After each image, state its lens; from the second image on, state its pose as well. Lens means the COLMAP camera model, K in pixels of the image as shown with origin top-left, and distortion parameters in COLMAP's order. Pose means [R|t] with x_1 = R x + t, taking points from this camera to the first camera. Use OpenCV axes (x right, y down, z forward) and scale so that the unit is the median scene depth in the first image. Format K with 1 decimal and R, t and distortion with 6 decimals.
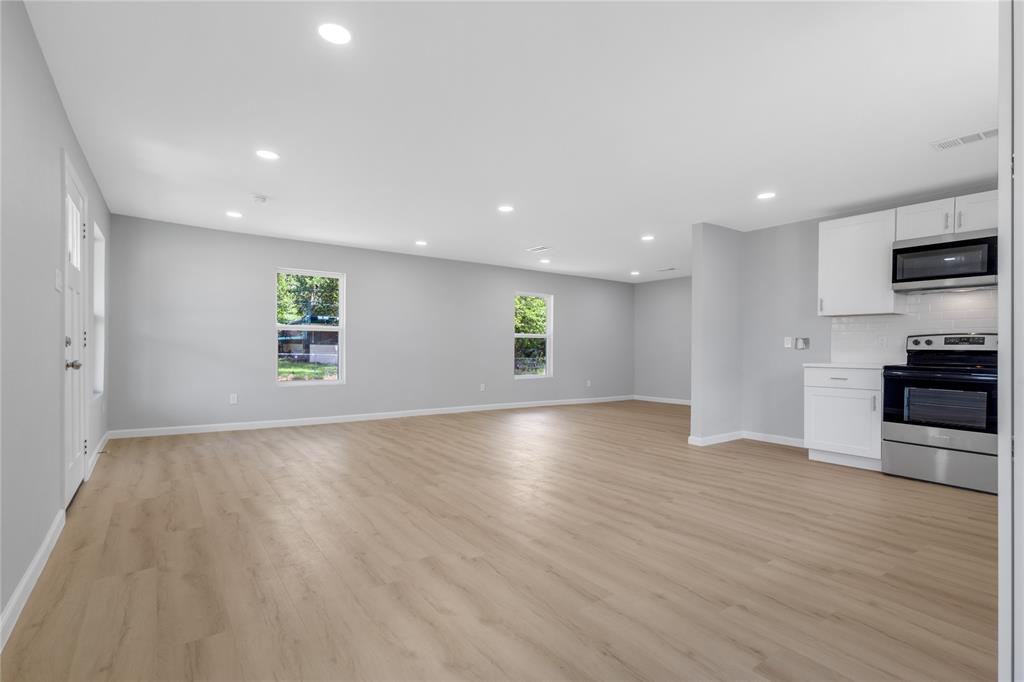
lens RADIAL K [[499.1, 0, 499.9], [0, 499.1, 351.0], [0, 0, 1]] dist [0.002320, 0.000093]
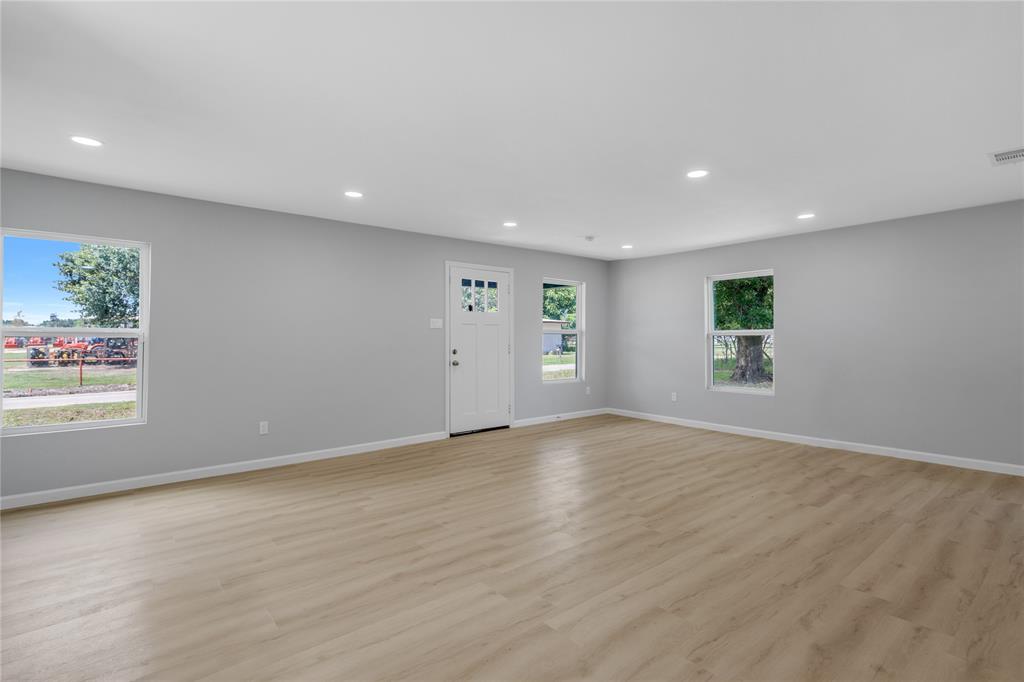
lens RADIAL K [[482.5, 0, 509.3], [0, 482.5, 337.5], [0, 0, 1]] dist [0.005953, -0.001667]
pose [[0.077762, -0.011179, -0.996909, 0.515662], [-0.002714, 0.999931, -0.011425, -0.025136], [0.996968, 0.003594, 0.077726, 0.488364]]
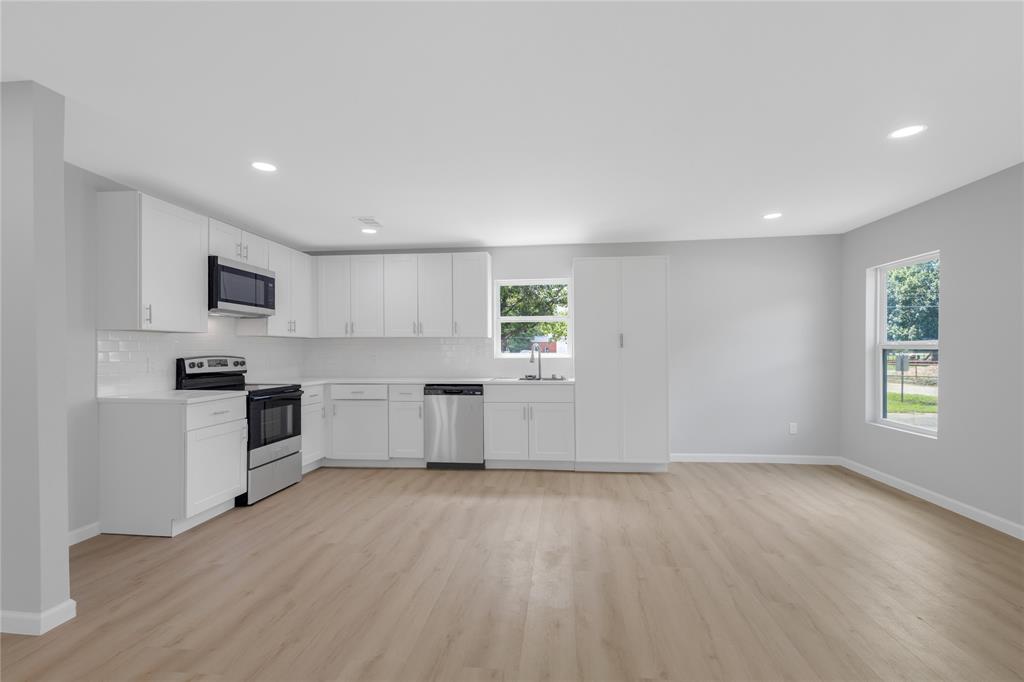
lens RADIAL K [[482.5, 0, 509.2], [0, 482.5, 347.6], [0, 0, 1]] dist [0.005953, -0.001667]
pose [[-0.757888, -0.001751, 0.652383, -0.124566], [0.001312, 0.999990, 0.004209, -0.034940], [-0.652384, 0.004046, -0.757878, 0.860087]]
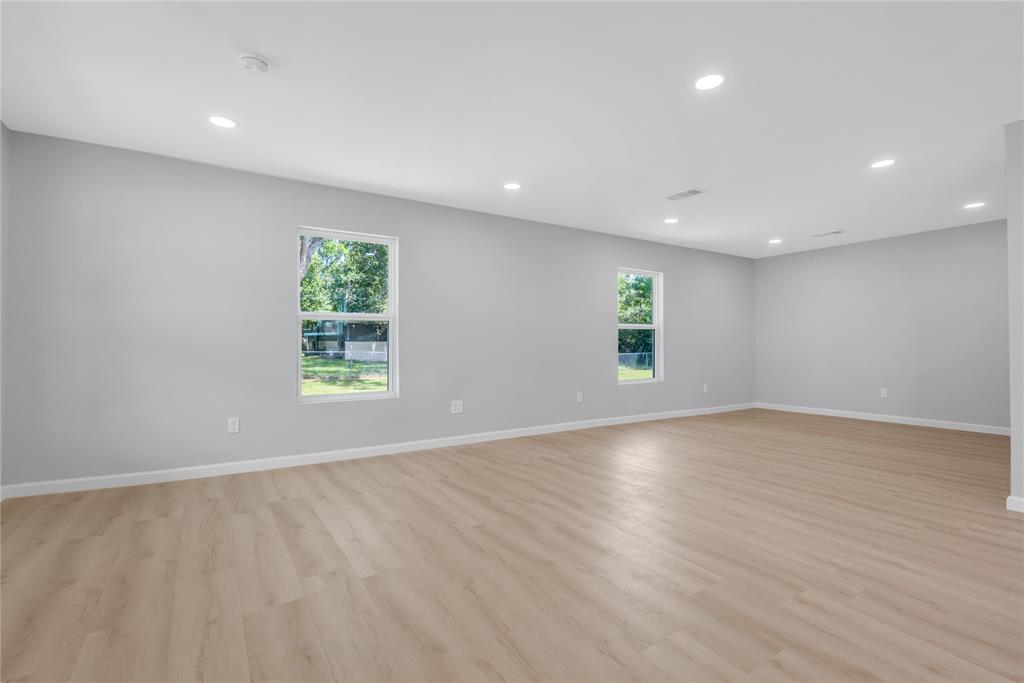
lens RADIAL K [[482.5, 0, 506.5], [0, 482.5, 339.3], [0, 0, 1]] dist [0.005953, -0.001667]
pose [[0.999151, -0.008831, -0.040242, -0.136974], [0.008226, 0.999851, -0.015182, -0.002453], [0.040370, 0.014838, 0.999075, 0.350378]]
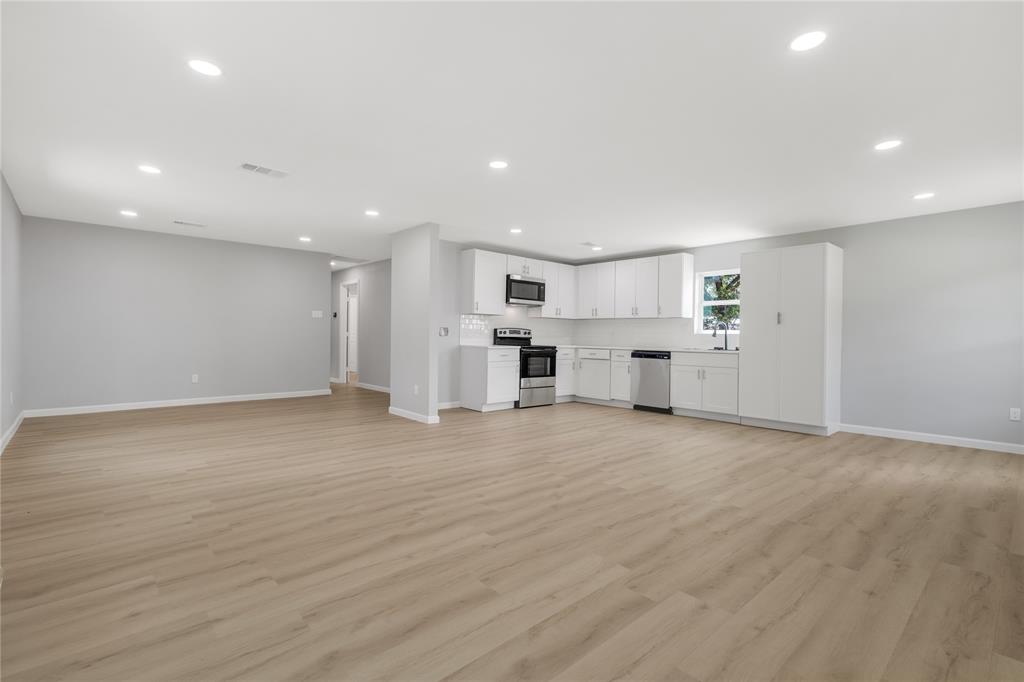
lens RADIAL K [[482.5, 0, 517.5], [0, 482.5, 335.1], [0, 0, 1]] dist [0.005953, -0.001667]
pose [[-0.147841, -0.008049, 0.988978, -0.560059], [-0.010856, 0.999920, 0.006515, -0.012857], [-0.988952, -0.009774, -0.147917, 0.792443]]
